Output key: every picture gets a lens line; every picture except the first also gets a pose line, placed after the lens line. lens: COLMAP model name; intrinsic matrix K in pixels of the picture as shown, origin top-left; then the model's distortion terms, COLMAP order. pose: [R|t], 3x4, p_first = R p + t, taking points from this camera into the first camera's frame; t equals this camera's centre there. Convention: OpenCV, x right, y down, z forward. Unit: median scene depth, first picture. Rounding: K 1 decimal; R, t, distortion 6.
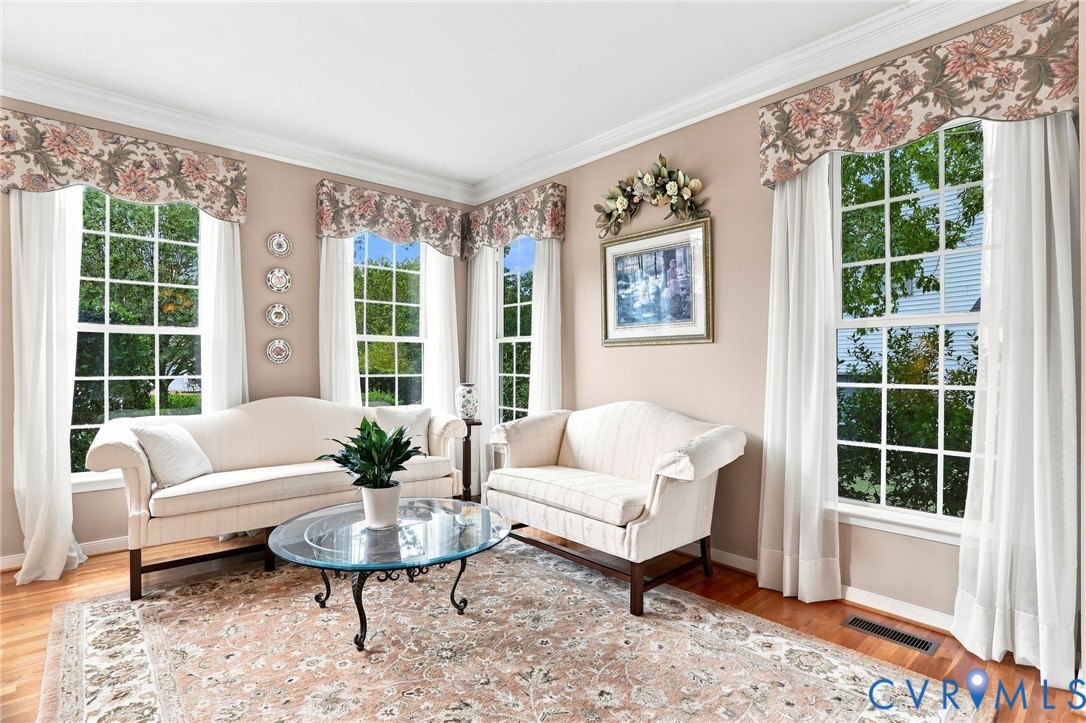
lens RADIAL K [[531.3, 0, 548.1], [0, 531.3, 362.4], [0, 0, 1]] dist [-0.015264, 0.003114]
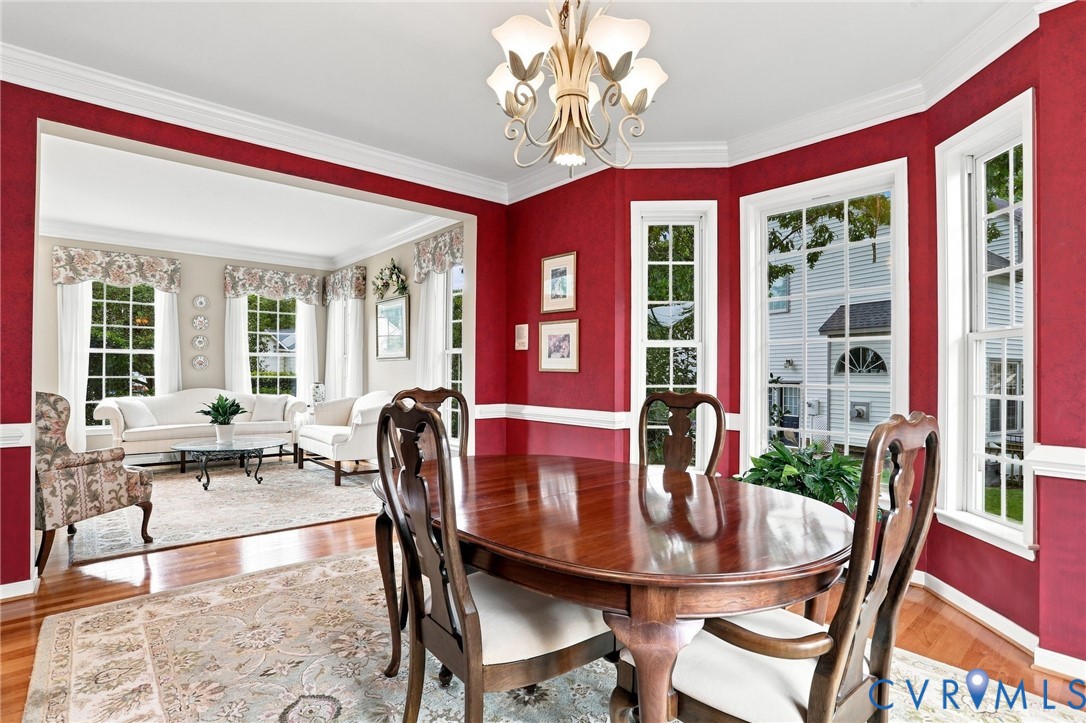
lens RADIAL K [[531.3, 0, 537.7], [0, 531.3, 367.2], [0, 0, 1]] dist [-0.015264, 0.003114]
pose [[0.999810, -0.000667, -0.019456, 0.730240], [0.000482, 0.999955, -0.009506, 0.013220], [0.019462, 0.009495, 0.999766, -0.832642]]
